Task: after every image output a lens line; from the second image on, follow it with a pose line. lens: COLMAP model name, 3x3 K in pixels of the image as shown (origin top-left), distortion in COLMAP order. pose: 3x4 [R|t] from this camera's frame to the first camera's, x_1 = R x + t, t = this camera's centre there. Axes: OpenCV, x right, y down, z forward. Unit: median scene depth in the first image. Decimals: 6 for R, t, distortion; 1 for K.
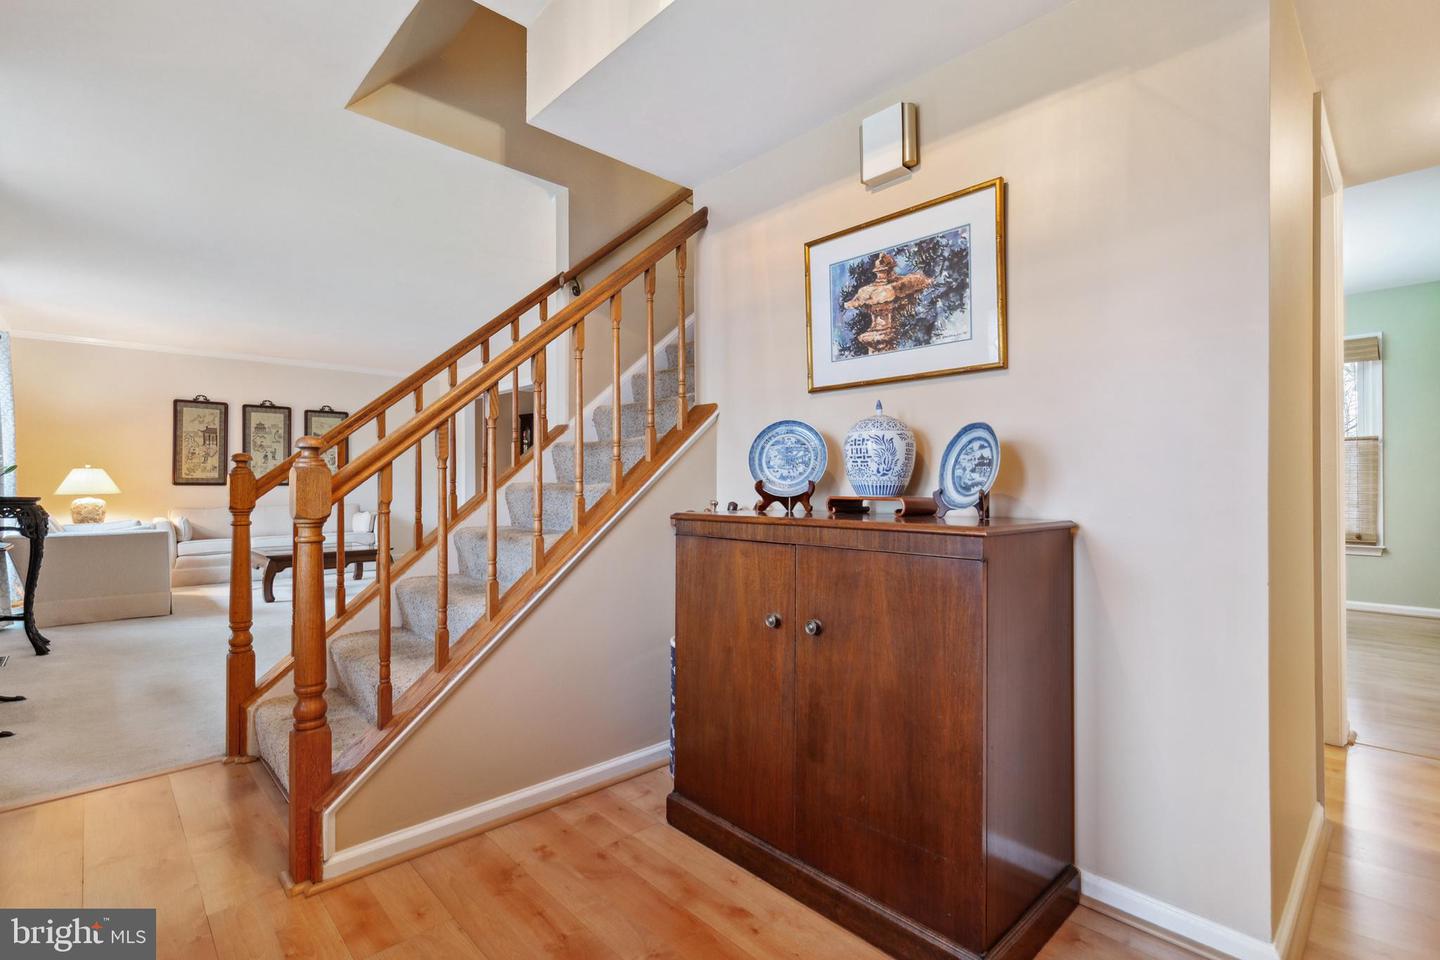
lens RADIAL K [[661.3, 0, 713.2], [0, 661.3, 484.7], [0, 0, 1]] dist [-0.000137, 0.000461]
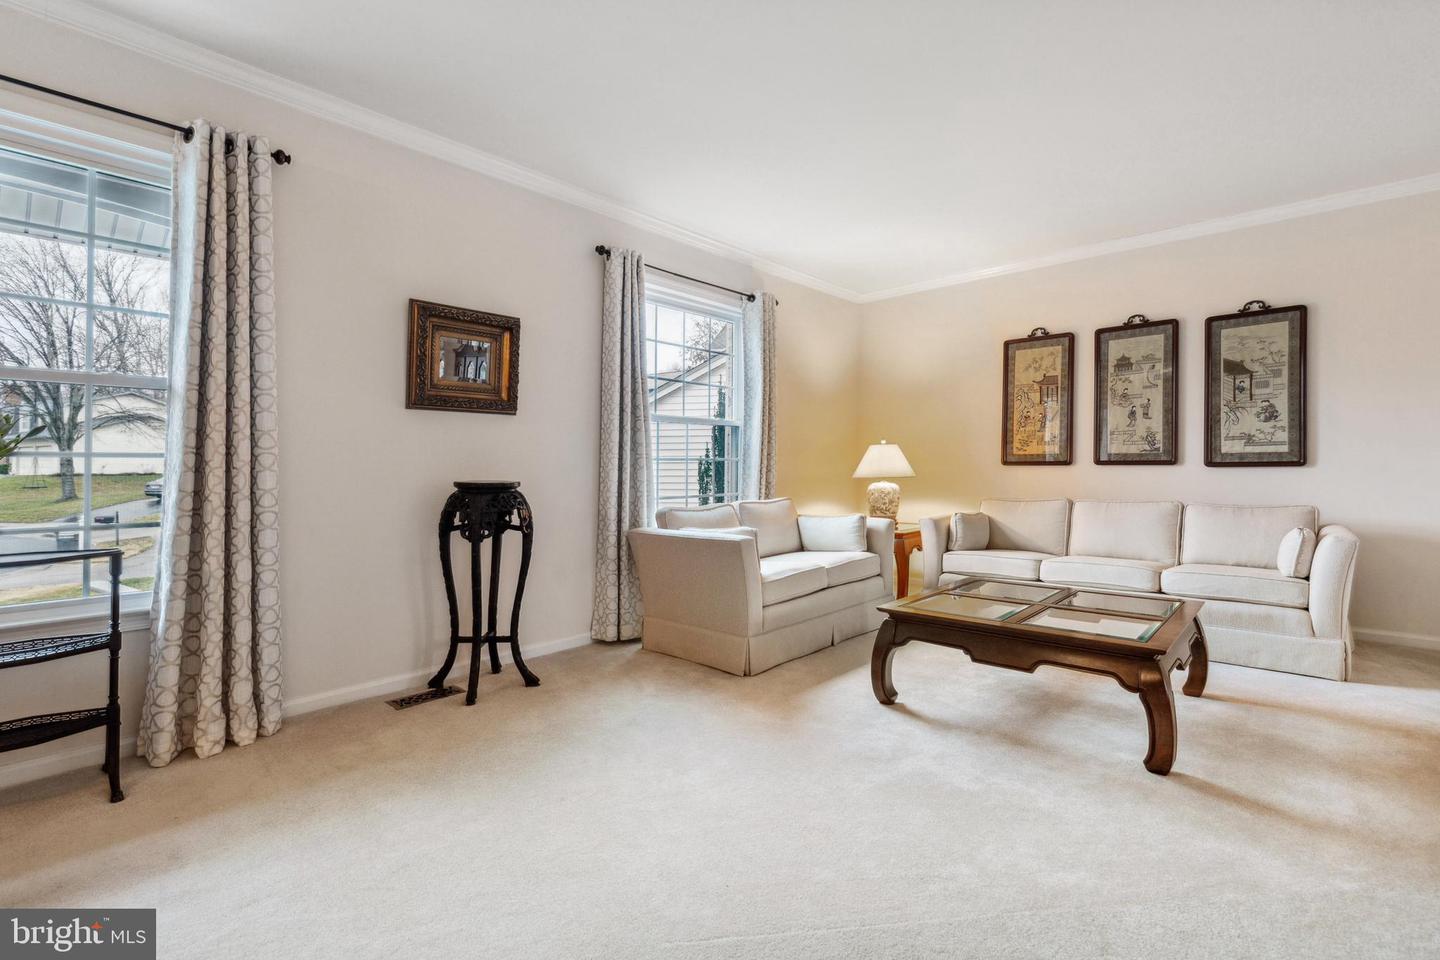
lens RADIAL K [[661.3, 0, 728.6], [0, 661.3, 474.1], [0, 0, 1]] dist [-0.000137, 0.000461]
pose [[0.061324, 0.008592, -0.998081, -0.138764], [0.003845, 0.999953, 0.008844, 0.002787], [0.998111, -0.004380, 0.061288, 0.656747]]
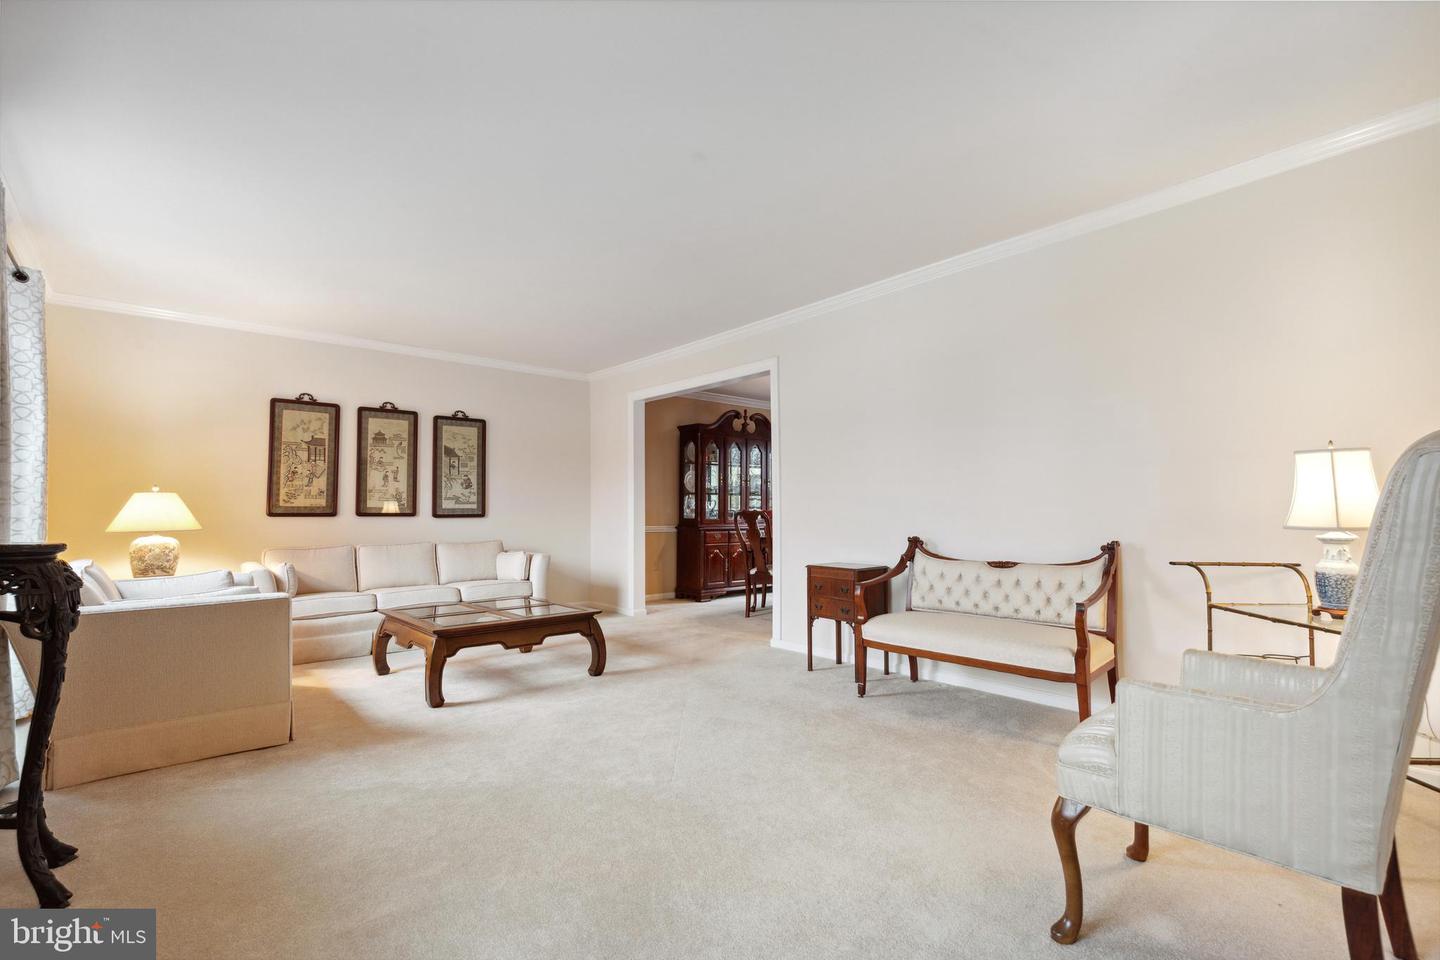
lens RADIAL K [[661.3, 0, 724.9], [0, 661.3, 488.8], [0, 0, 1]] dist [-0.000137, 0.000461]
pose [[0.999198, -0.005875, -0.039614, -0.284395], [0.004372, 0.999271, -0.037917, 0.000025], [0.039807, 0.037713, 0.998495, 0.293481]]
